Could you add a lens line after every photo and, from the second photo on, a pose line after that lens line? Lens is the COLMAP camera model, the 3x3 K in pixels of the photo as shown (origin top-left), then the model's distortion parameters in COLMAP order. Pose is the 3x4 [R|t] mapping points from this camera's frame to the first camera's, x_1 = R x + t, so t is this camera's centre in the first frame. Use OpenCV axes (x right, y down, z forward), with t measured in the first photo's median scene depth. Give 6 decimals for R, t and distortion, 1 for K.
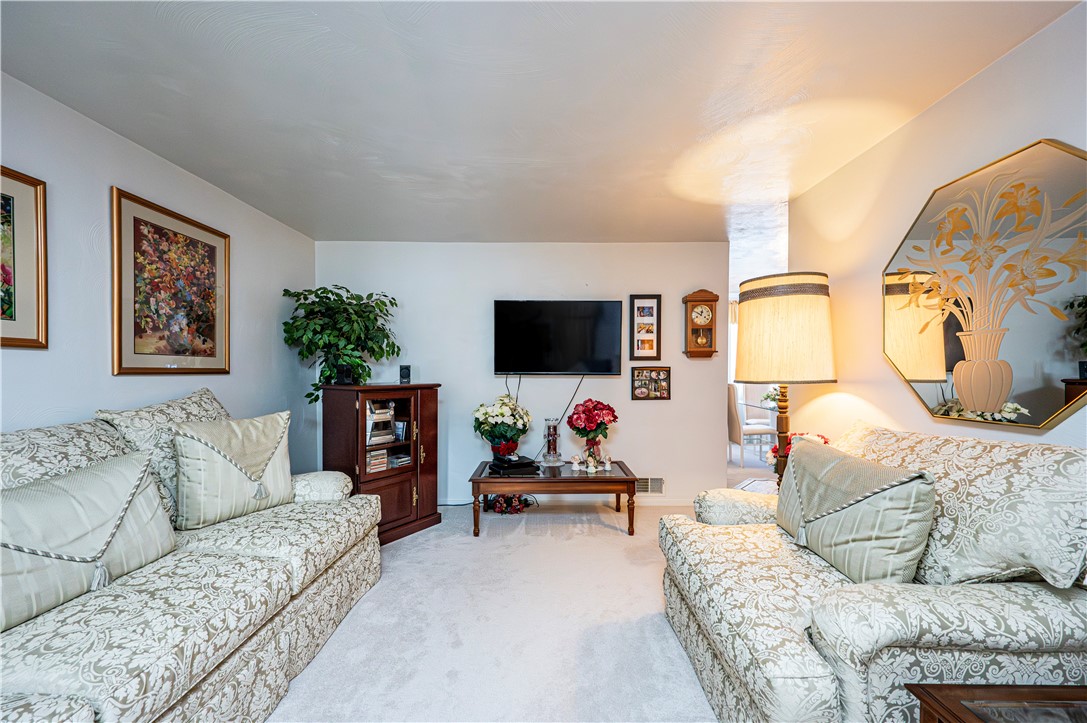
lens RADIAL K [[432.4, 0, 553.9], [0, 432.4, 375.6], [0, 0, 1]] dist [-0.003087, 0.001103]
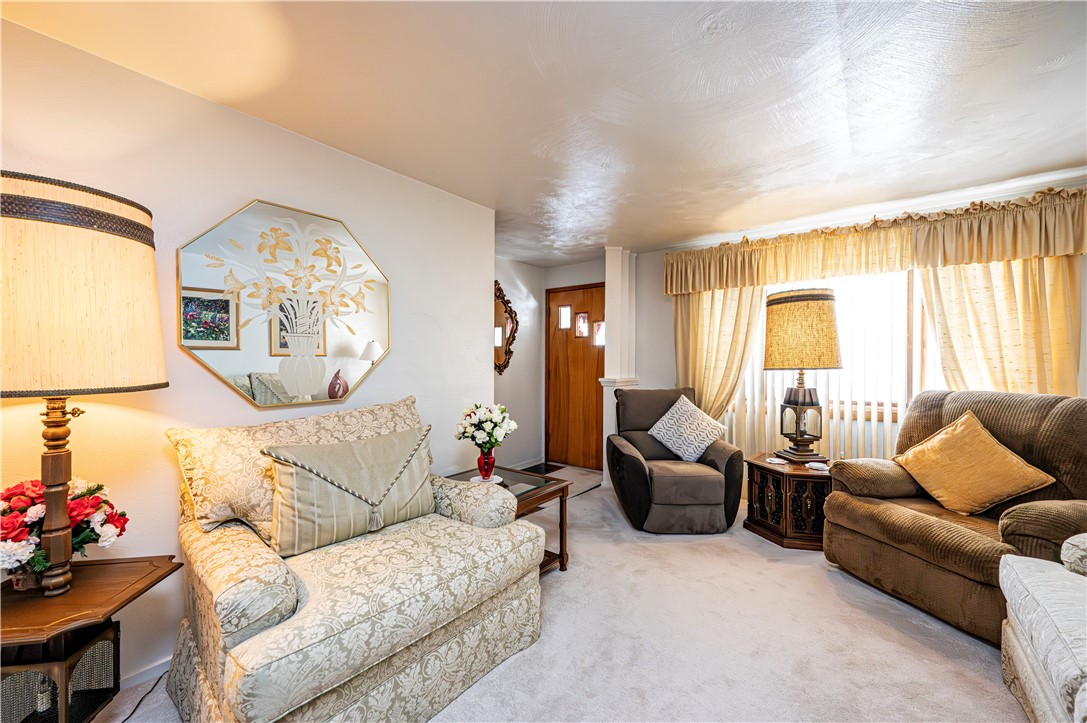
lens RADIAL K [[432.4, 0, 544.7], [0, 432.4, 362.9], [0, 0, 1]] dist [-0.003087, 0.001103]
pose [[-0.791693, -0.001095, 0.610918, -0.271430], [0.011998, 0.999778, 0.017340, -0.020106], [-0.610802, 0.021058, -0.791504, 1.073016]]
